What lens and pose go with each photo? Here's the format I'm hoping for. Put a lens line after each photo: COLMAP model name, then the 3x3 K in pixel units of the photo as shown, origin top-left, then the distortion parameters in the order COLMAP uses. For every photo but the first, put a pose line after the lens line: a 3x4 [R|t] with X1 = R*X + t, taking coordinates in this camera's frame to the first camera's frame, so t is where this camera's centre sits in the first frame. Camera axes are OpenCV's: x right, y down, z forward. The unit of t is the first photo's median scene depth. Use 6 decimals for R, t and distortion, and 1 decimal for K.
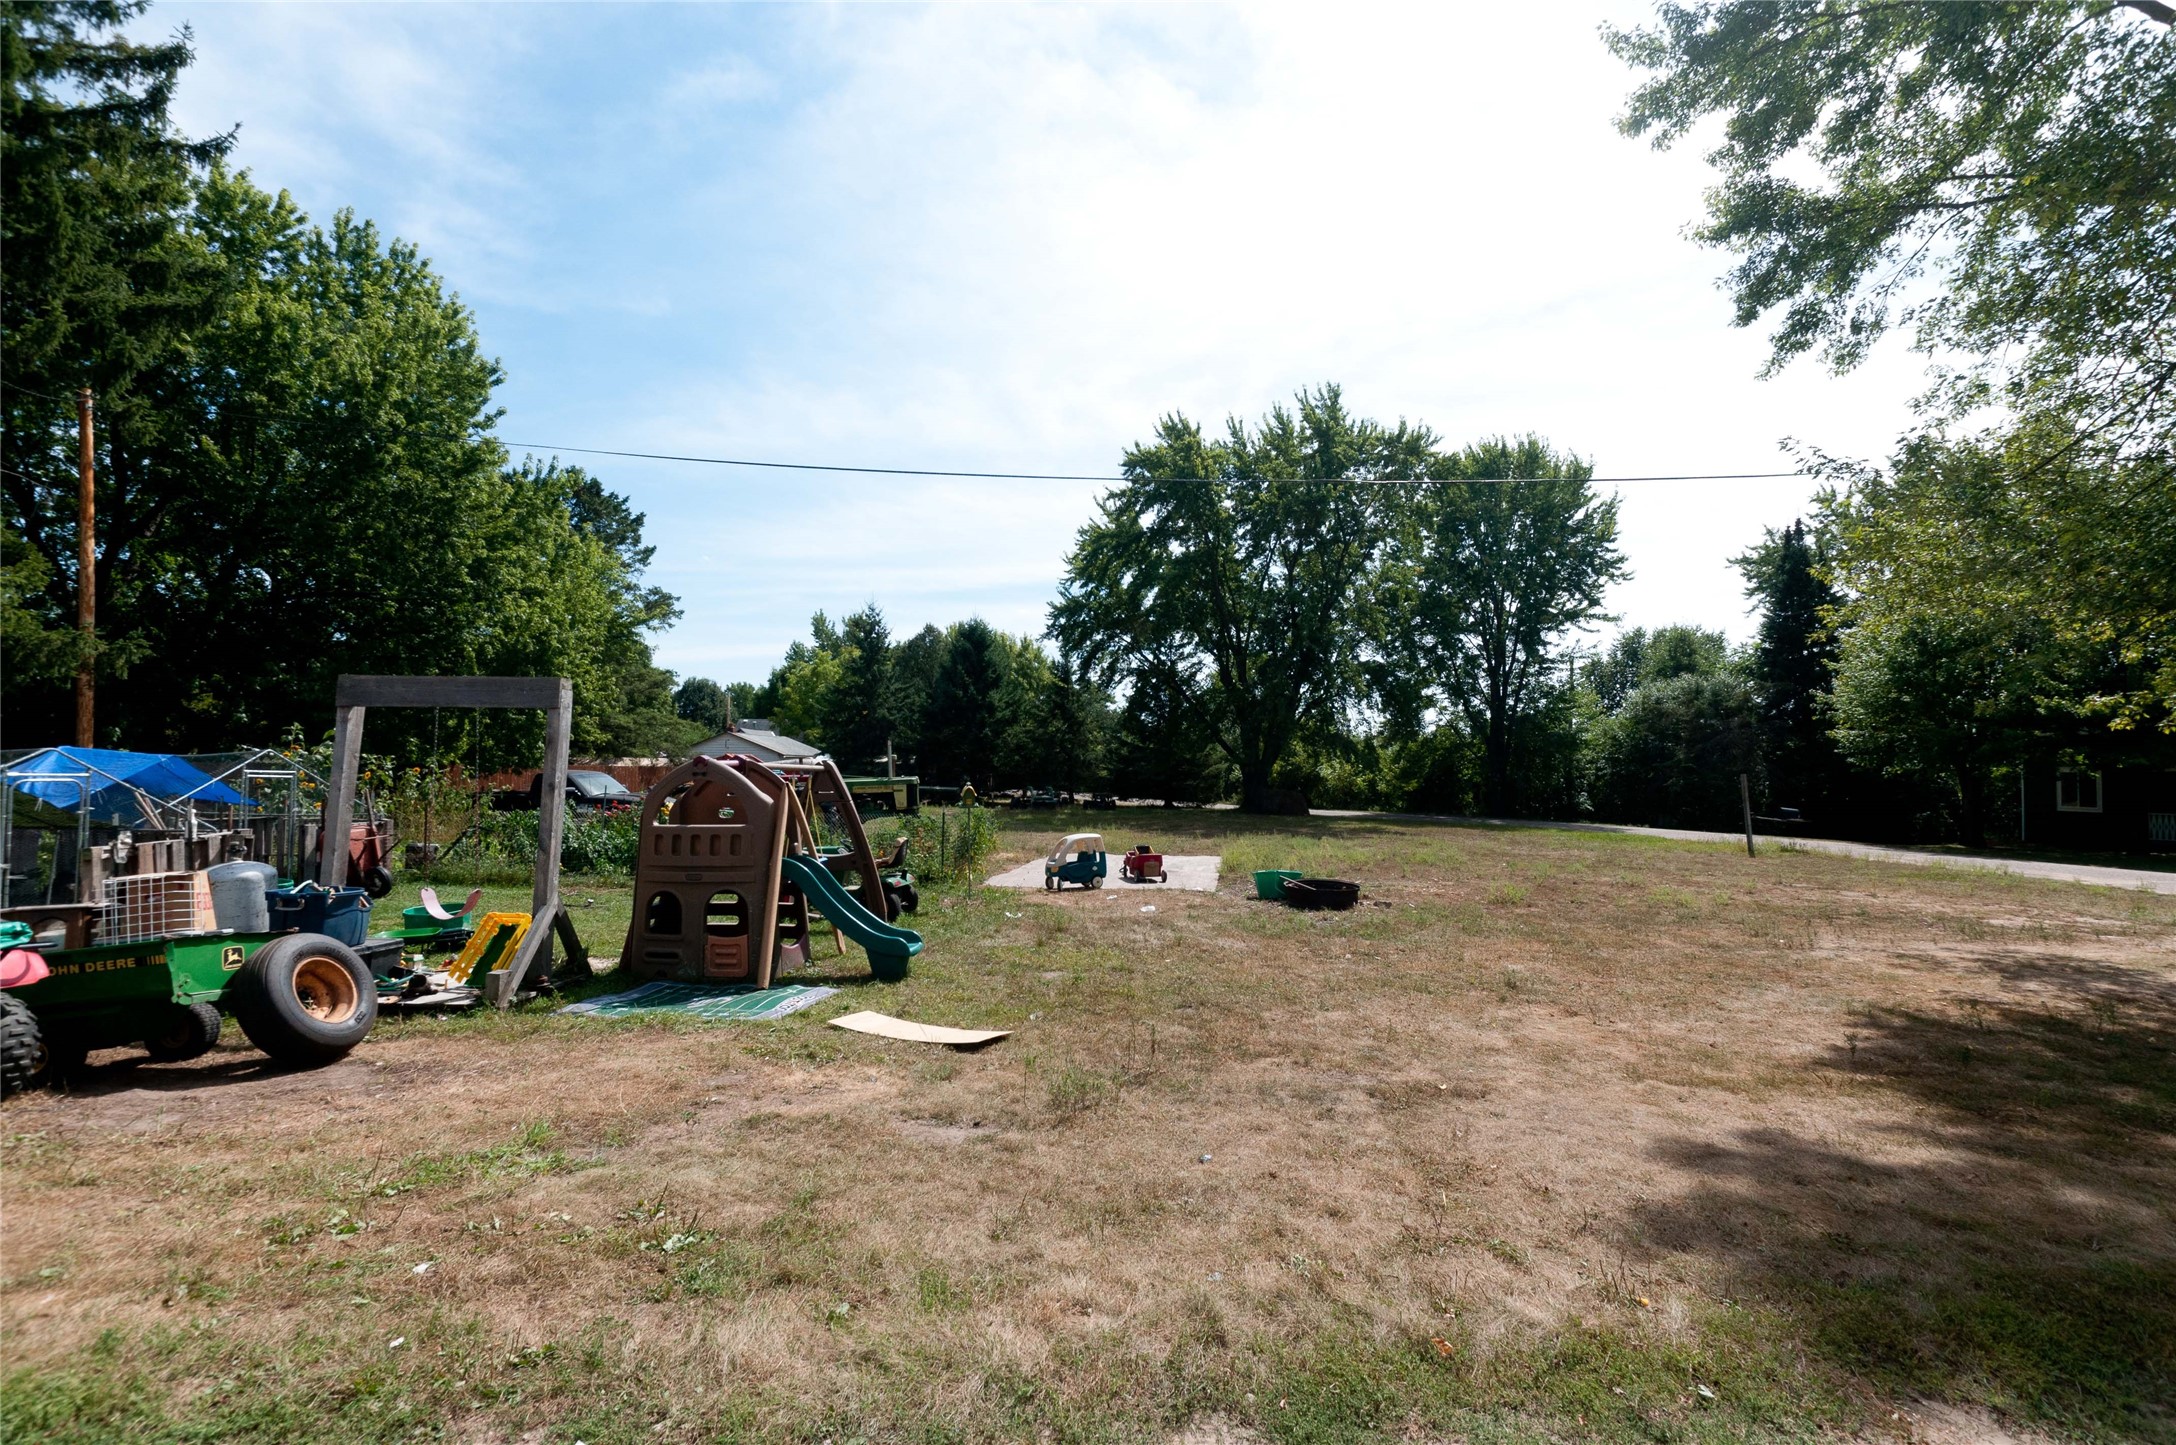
lens RADIAL K [[933.9, 0, 1084.4], [0, 933.9, 744.1], [0, 0, 1]] dist [0.001070, -0.000089]
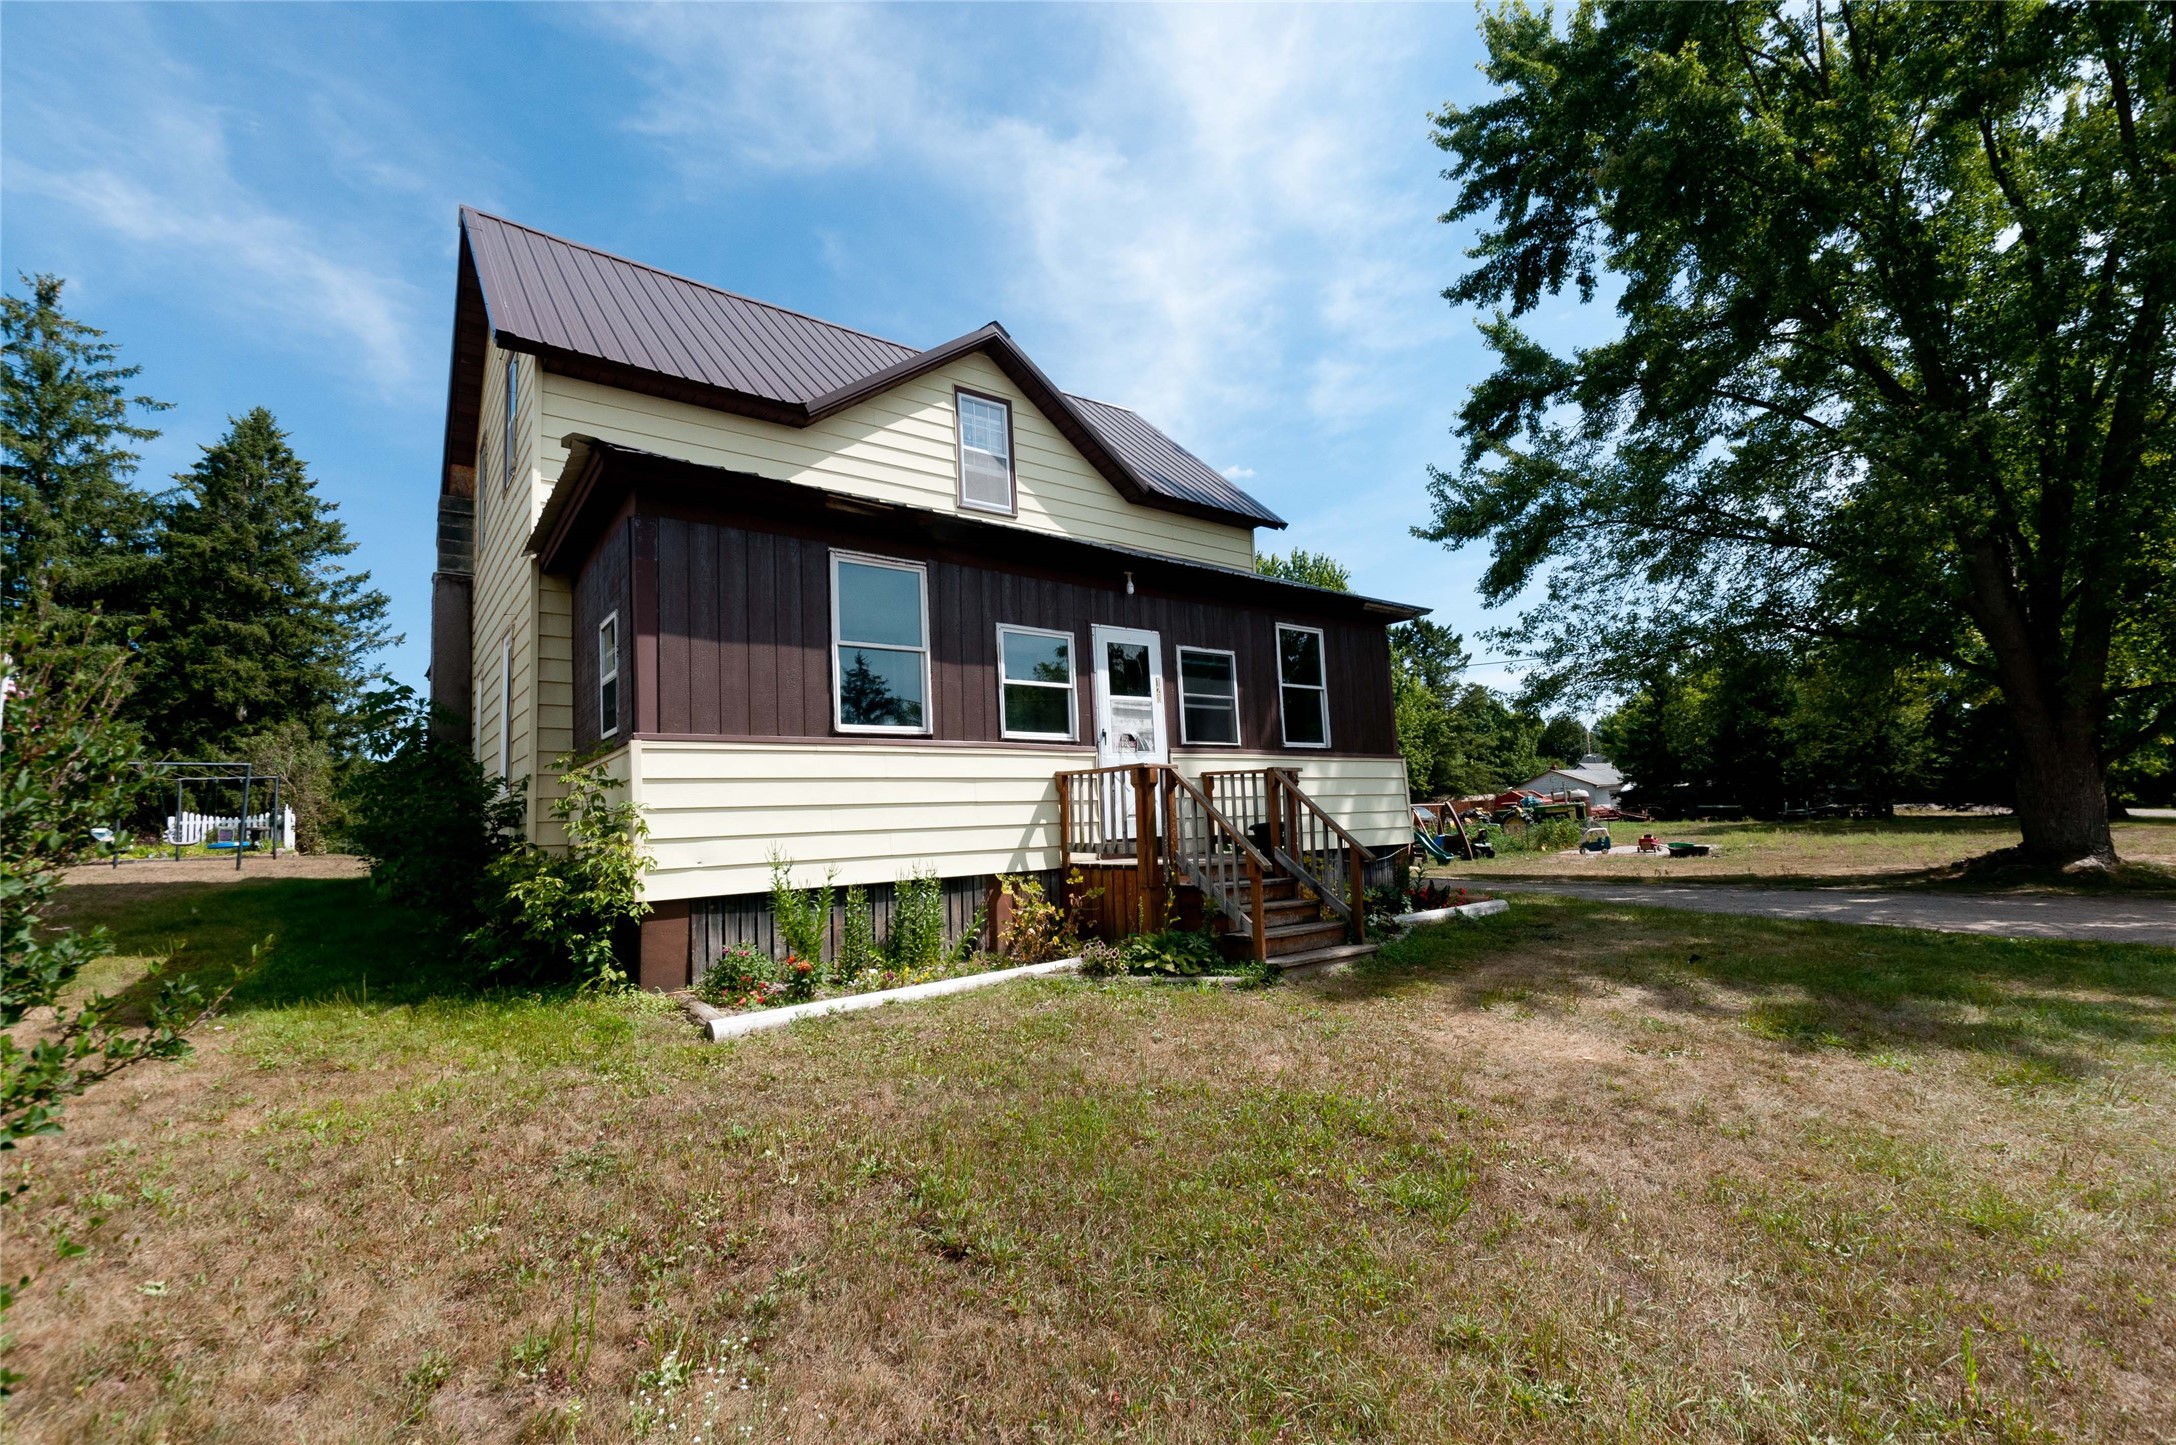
lens RADIAL K [[933.9, 0, 1084.4], [0, 933.9, 744.1], [0, 0, 1]] dist [0.001070, -0.000089]
pose [[0.613580, -0.096419, -0.783724, 0.320802], [0.073995, 0.995170, -0.064501, -0.016762], [0.786158, -0.018415, 0.617751, -0.415448]]
